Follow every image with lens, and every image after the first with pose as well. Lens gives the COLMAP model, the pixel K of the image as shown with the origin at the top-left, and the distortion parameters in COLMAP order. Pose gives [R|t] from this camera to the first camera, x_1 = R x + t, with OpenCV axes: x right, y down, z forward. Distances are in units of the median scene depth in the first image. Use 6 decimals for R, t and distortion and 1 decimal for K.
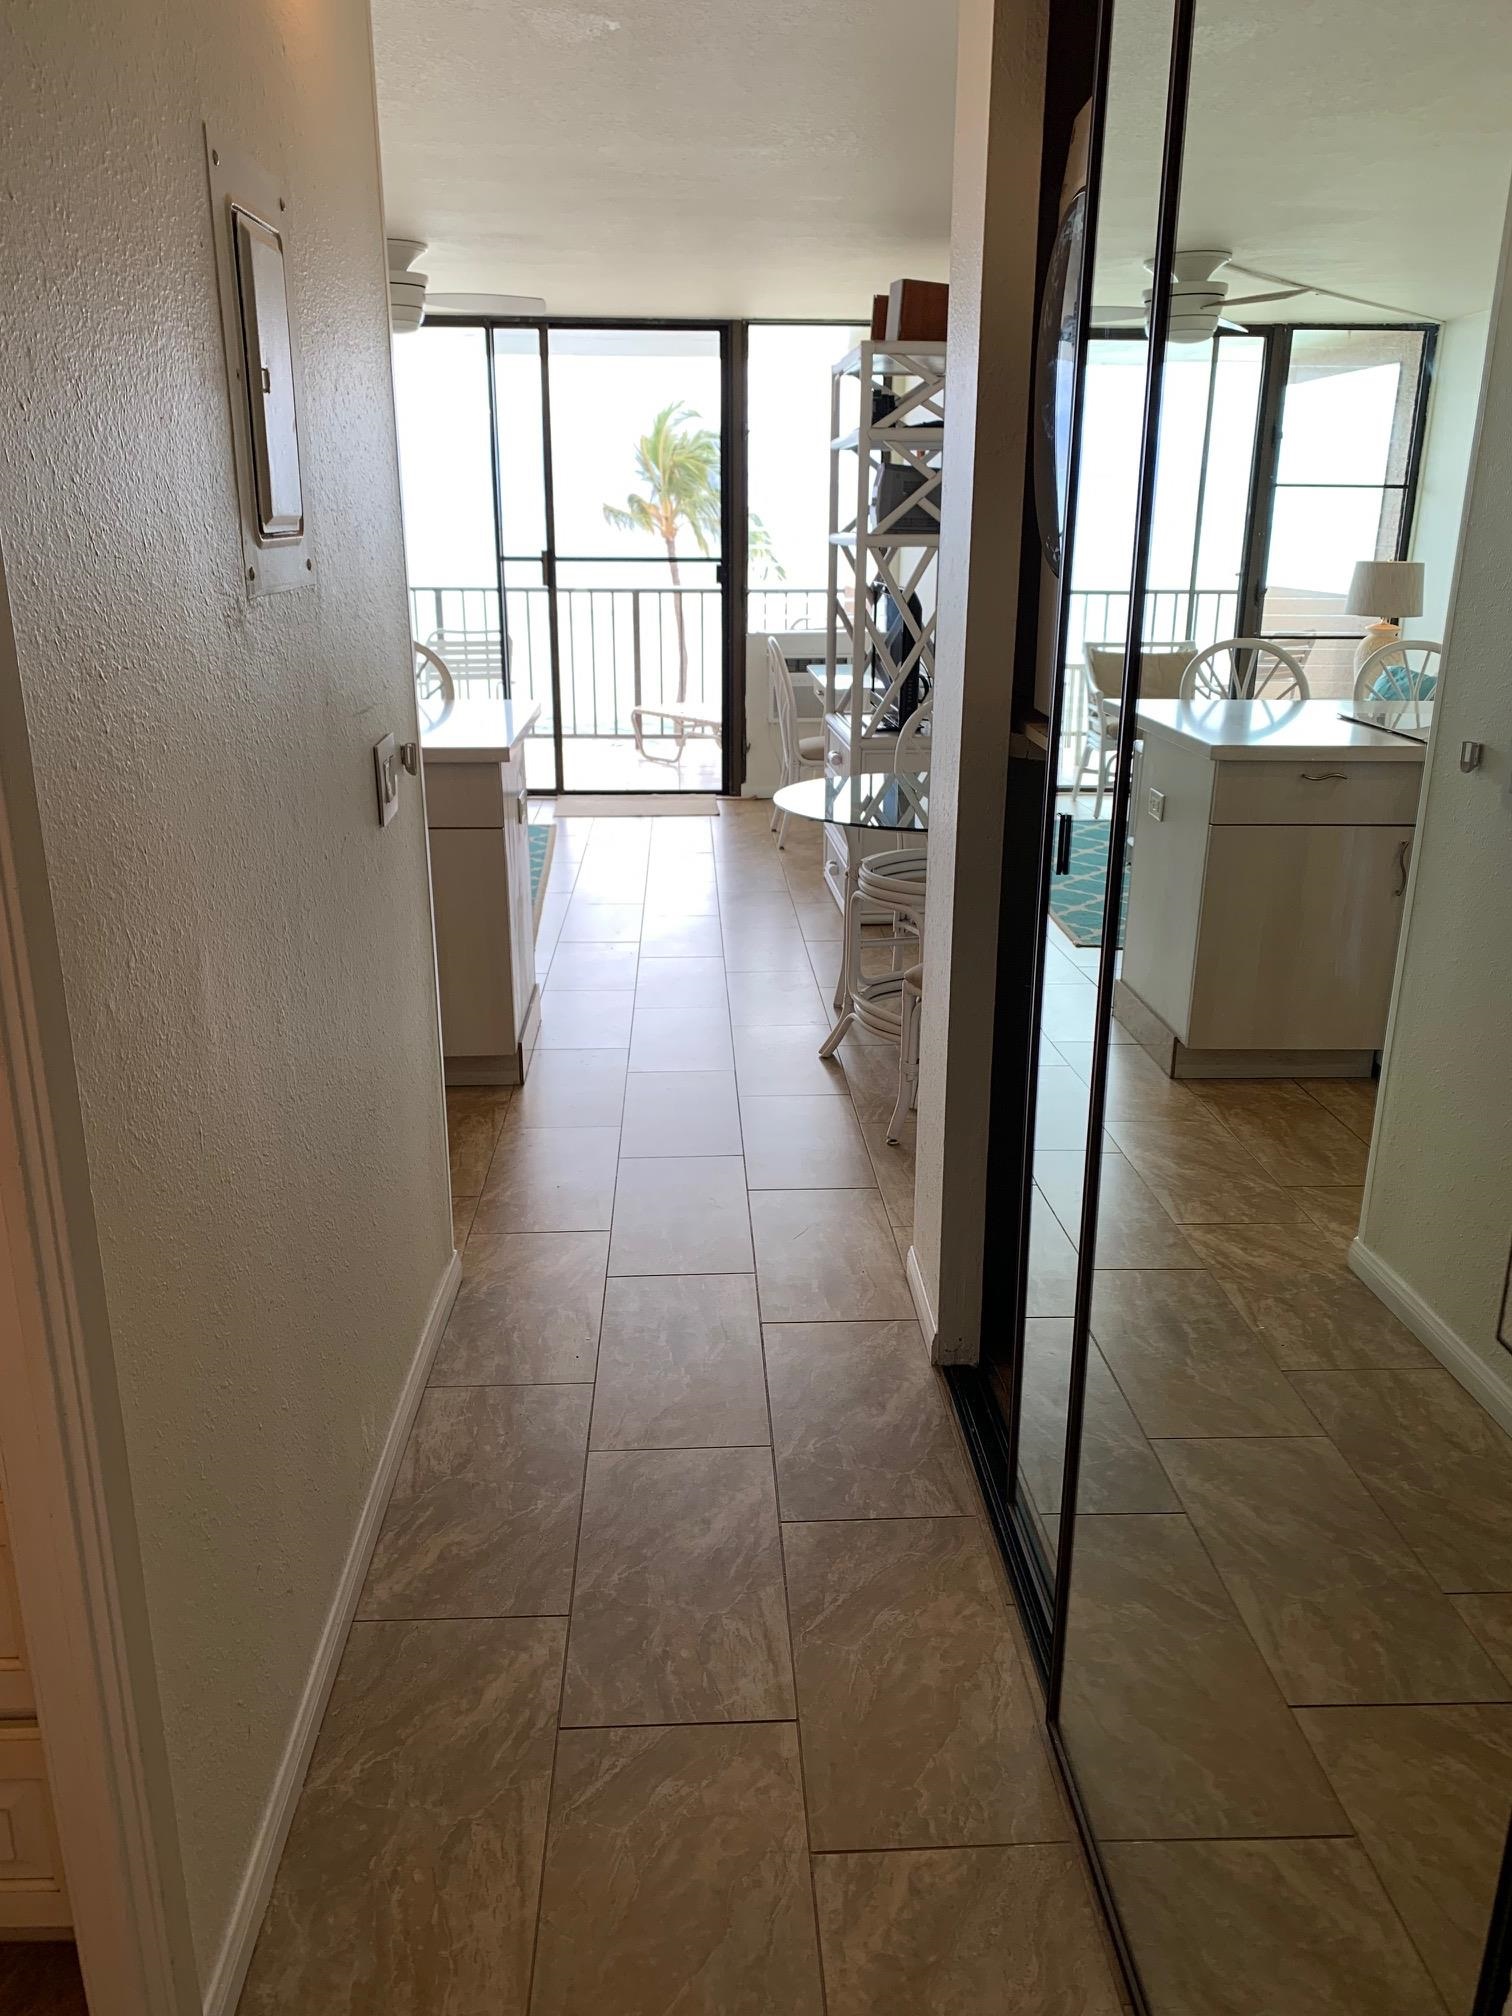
lens RADIAL K [[1538.5, 0, 756.0], [0, 1538.5, 1008.0], [0, 0, 1]] dist [-0.064162, -0.003476]
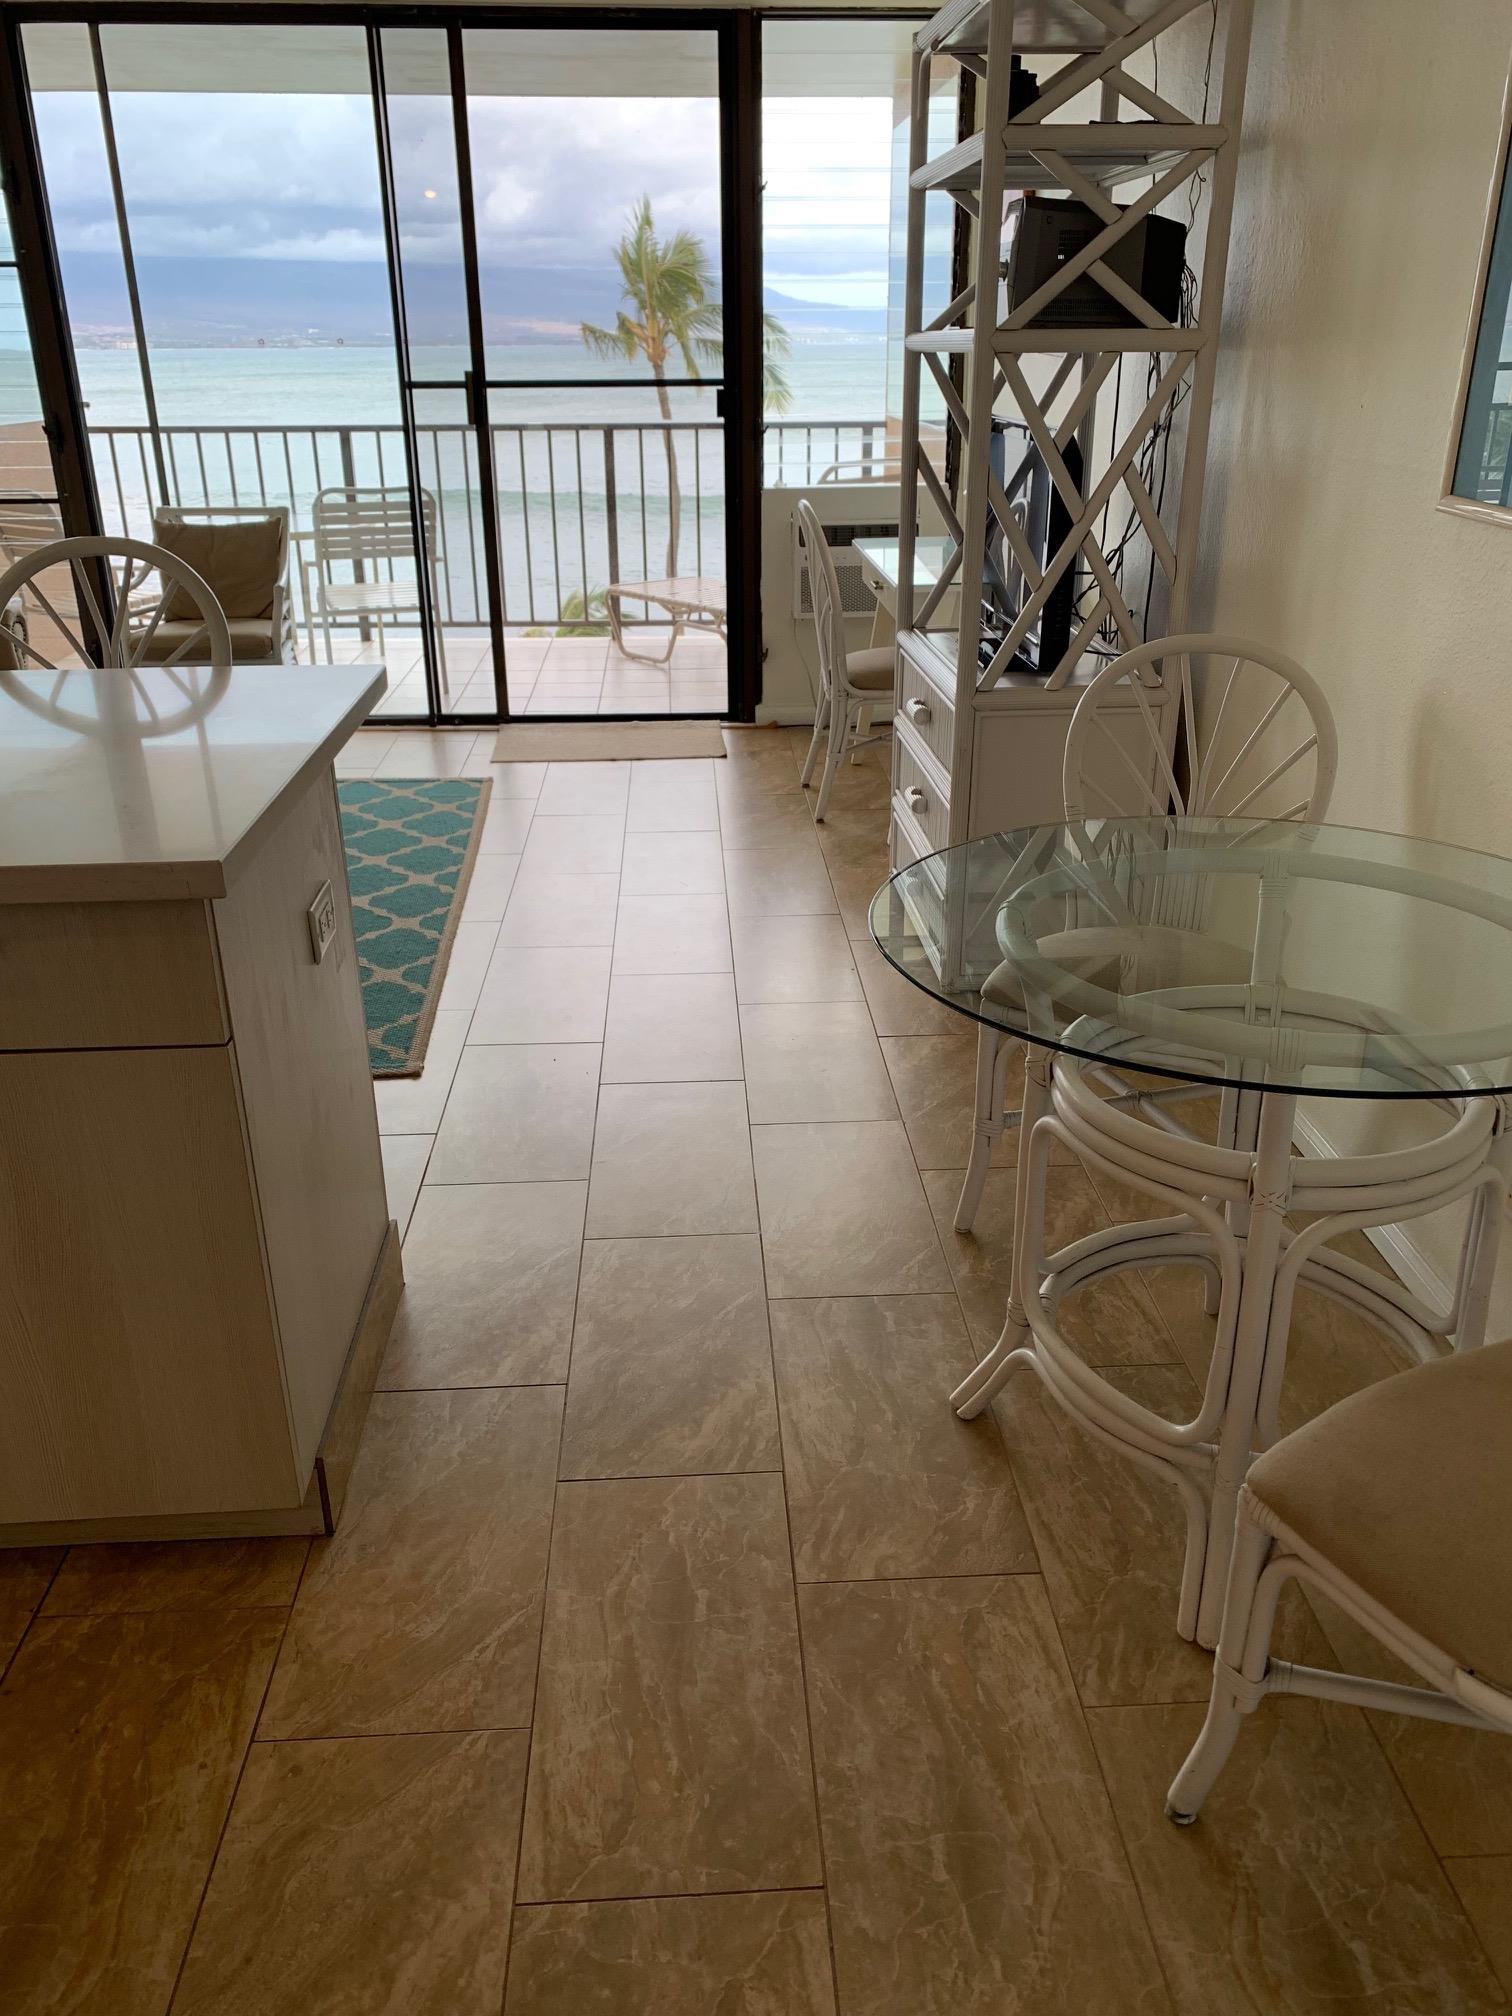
lens RADIAL K [[1538.5, 0, 756.0], [0, 1538.5, 1008.0], [0, 0, 1]] dist [-0.064162, -0.003476]
pose [[0.999961, -0.008846, -0.000521, -0.010567], [0.008854, 0.994844, 0.101028, -0.079499], [-0.000376, -0.101029, 0.994883, 0.281955]]
